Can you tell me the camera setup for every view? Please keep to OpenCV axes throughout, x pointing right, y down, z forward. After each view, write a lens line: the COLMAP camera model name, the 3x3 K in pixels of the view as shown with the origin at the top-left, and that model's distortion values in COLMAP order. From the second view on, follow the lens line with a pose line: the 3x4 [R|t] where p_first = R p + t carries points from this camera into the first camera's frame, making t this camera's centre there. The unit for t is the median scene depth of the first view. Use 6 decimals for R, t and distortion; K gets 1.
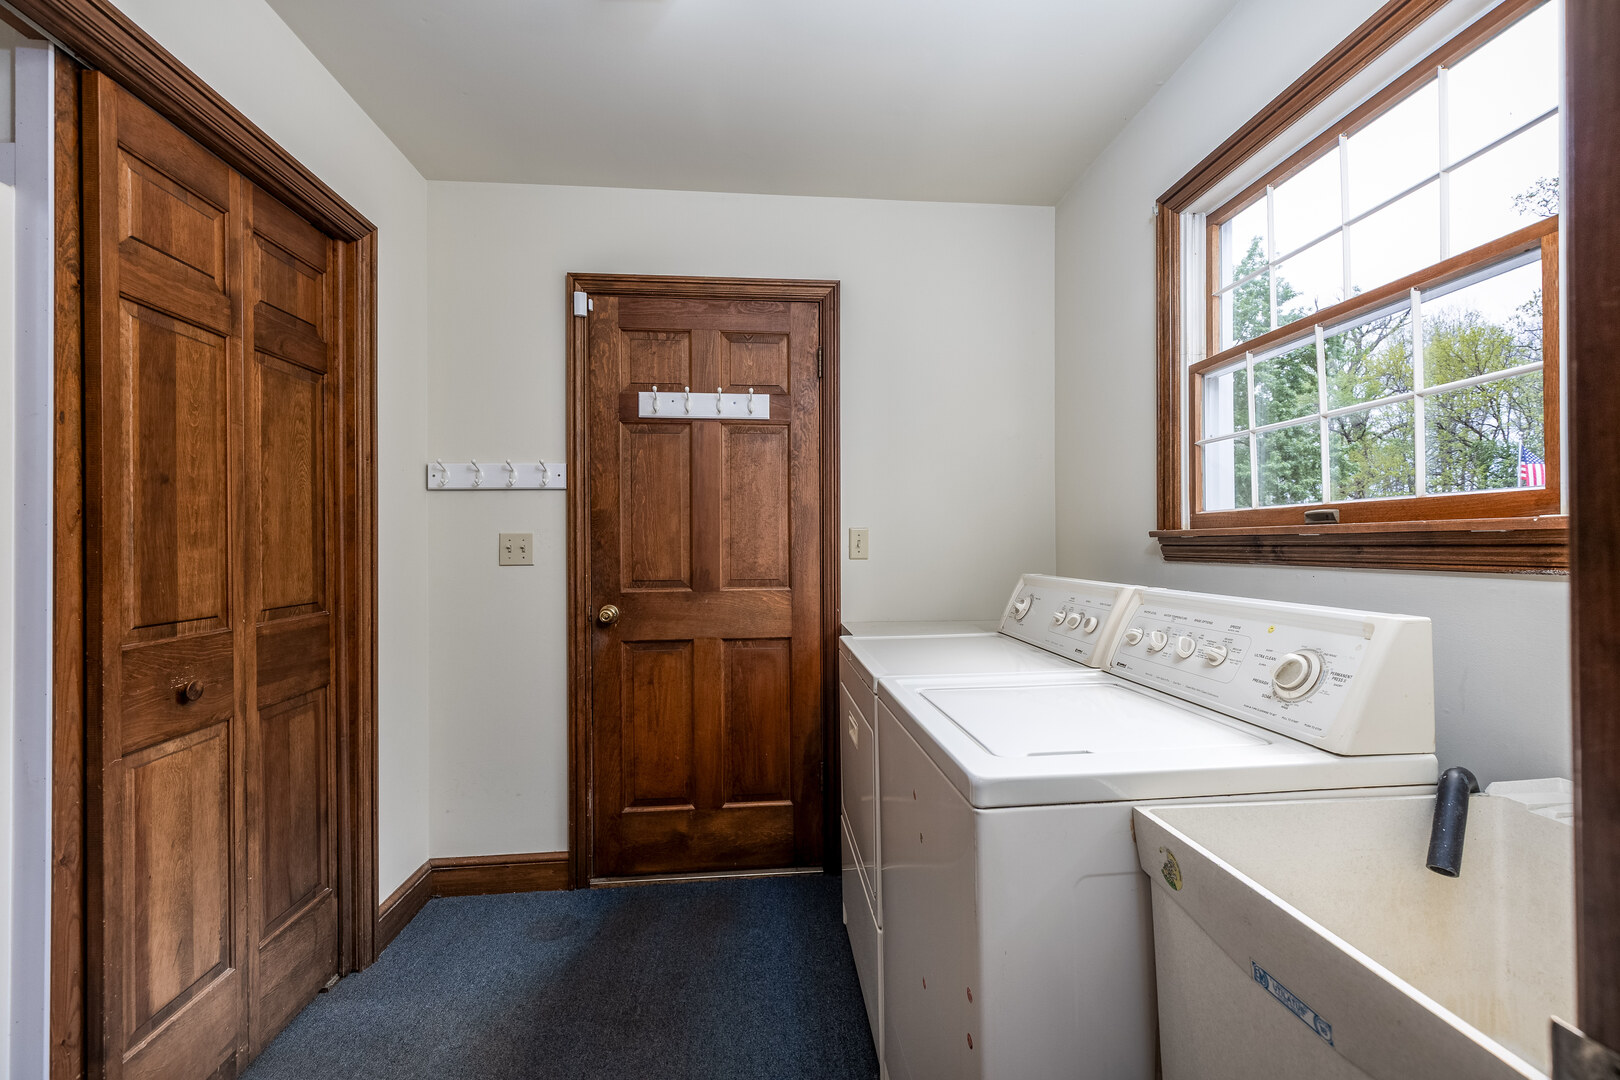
lens RADIAL K [[723.8, 0, 821.2], [0, 723.8, 538.8], [0, 0, 1]] dist [0.008888, -0.002522]
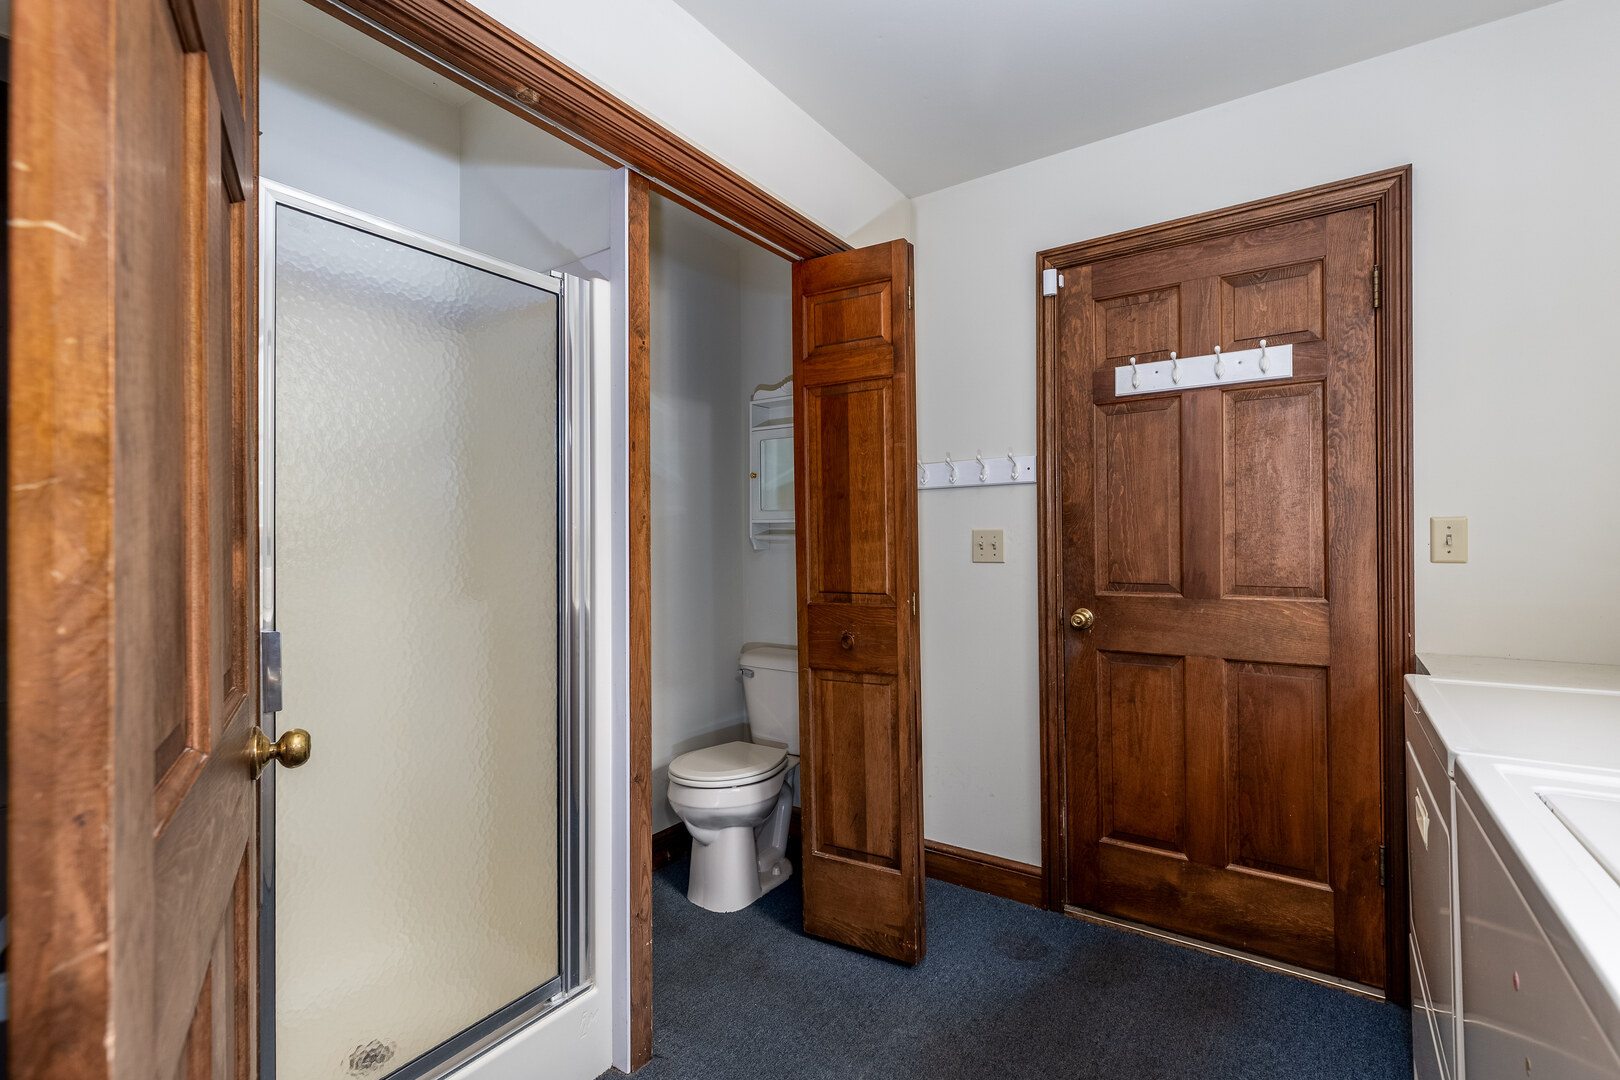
lens RADIAL K [[723.8, 0, 826.1], [0, 723.8, 538.1], [0, 0, 1]] dist [0.008888, -0.002522]
pose [[0.771915, -0.002992, -0.635719, 0.035146], [0.005334, 0.999984, 0.001771, 0.000337], [0.635704, -0.004758, 0.771919, 0.097502]]
